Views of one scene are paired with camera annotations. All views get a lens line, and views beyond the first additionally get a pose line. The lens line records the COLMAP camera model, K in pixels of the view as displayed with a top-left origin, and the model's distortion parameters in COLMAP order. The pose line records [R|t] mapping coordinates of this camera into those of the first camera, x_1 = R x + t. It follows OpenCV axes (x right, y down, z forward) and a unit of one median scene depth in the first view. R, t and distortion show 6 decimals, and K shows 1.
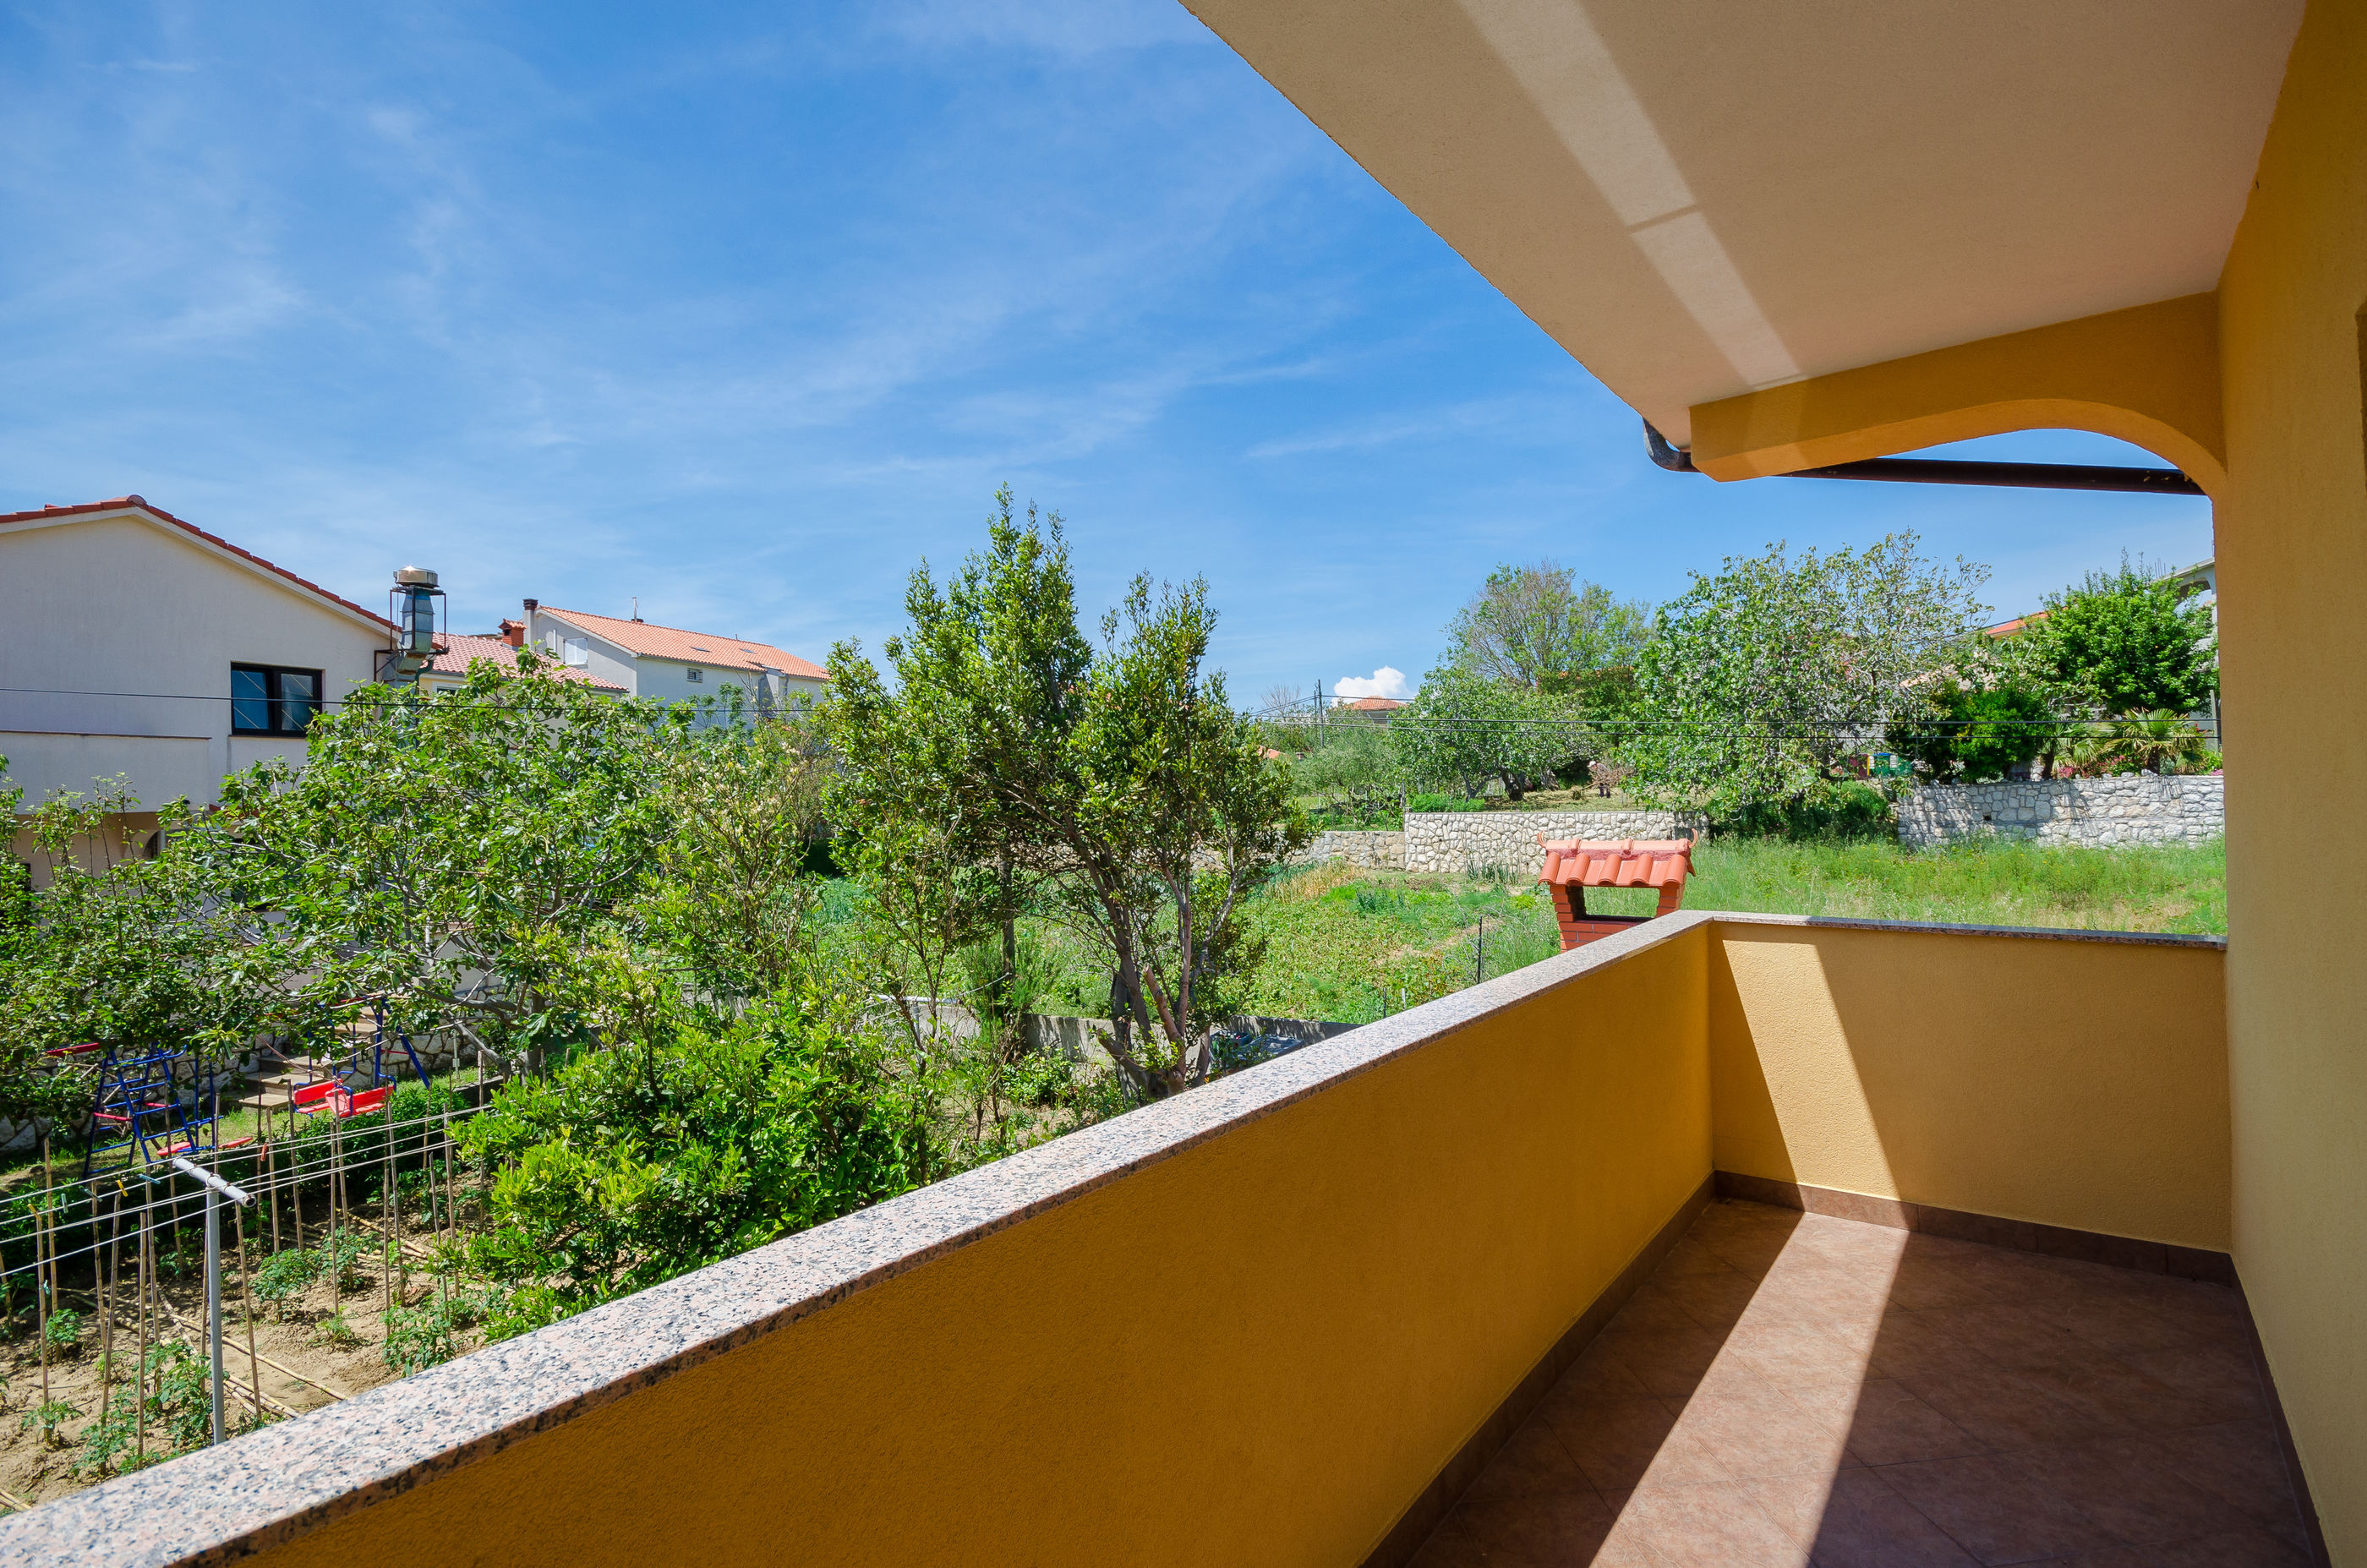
lens RADIAL K [[1027.7, 0, 1187.4], [0, 1027.7, 790.9], [0, 0, 1]] dist [0.035998, -0.015423]
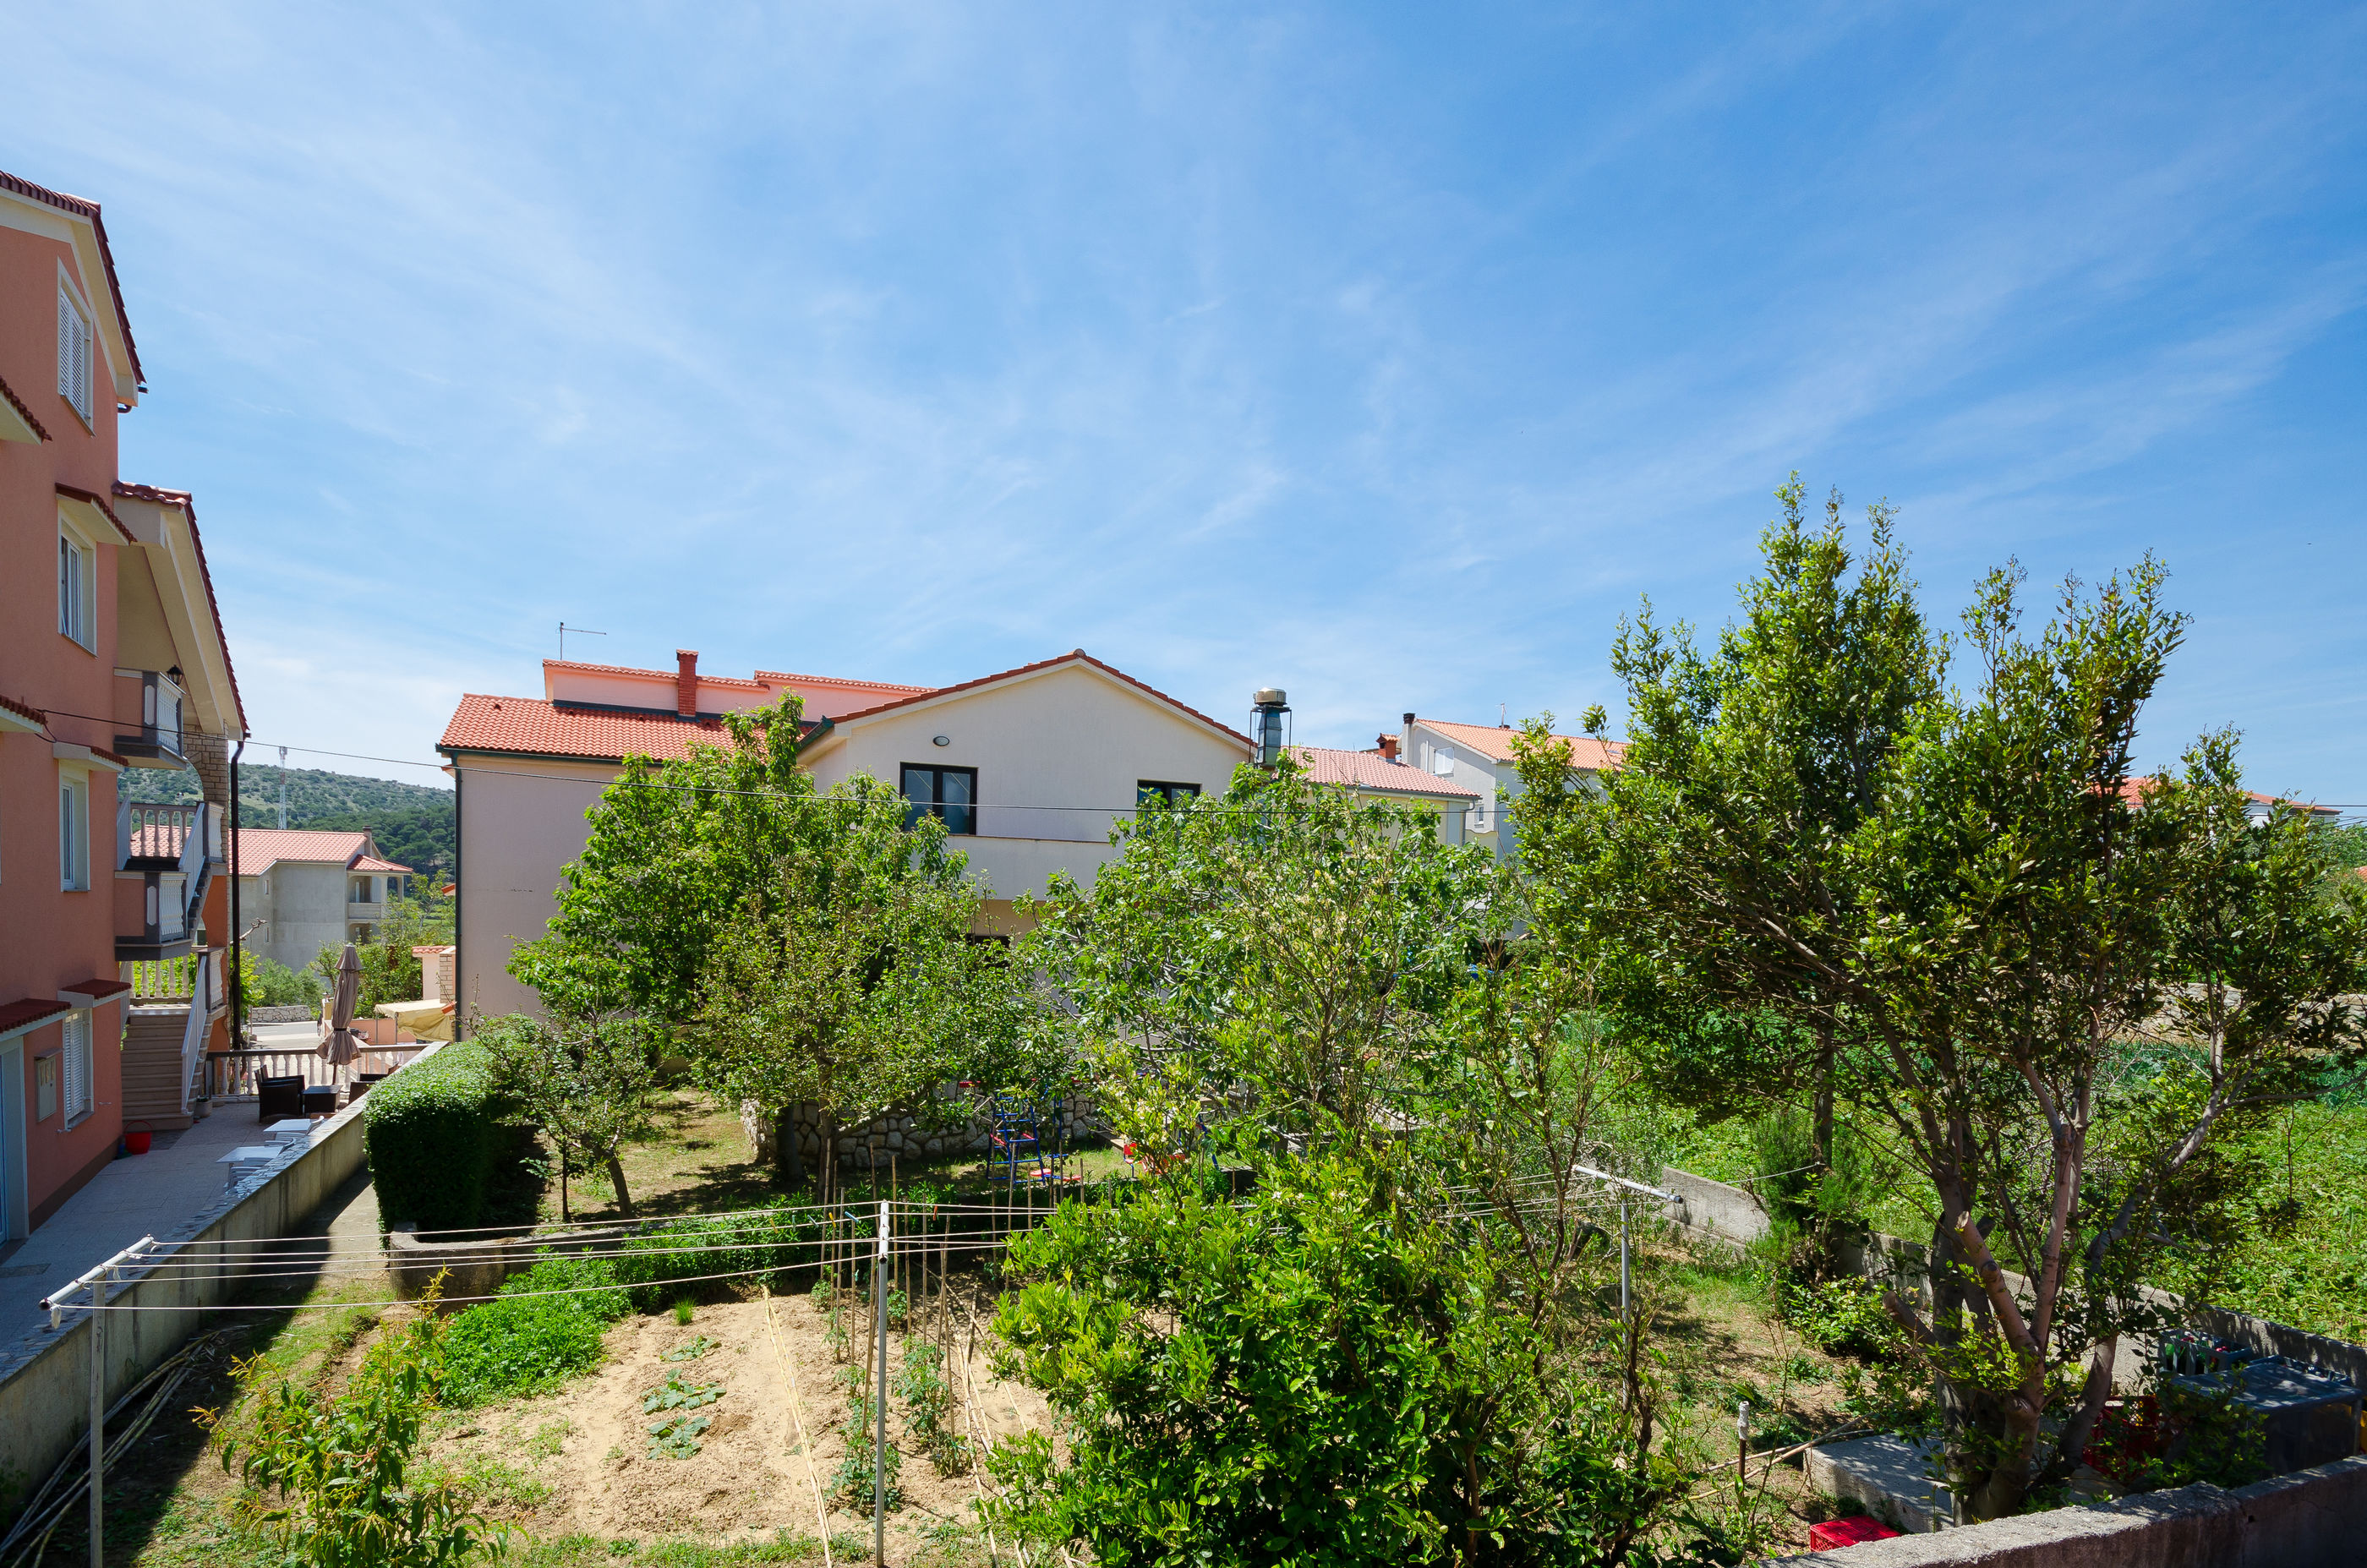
lens RADIAL K [[1062.4, 0, 1311.9], [0, 1062.4, 957.0], [0, 0, 1]] dist [0.001440, -0.000083]
pose [[0.726438, 0.074754, -0.683154, 0.076676], [-0.039857, 0.996976, 0.066711, -0.008039], [0.686075, -0.021233, 0.727221, 0.208170]]
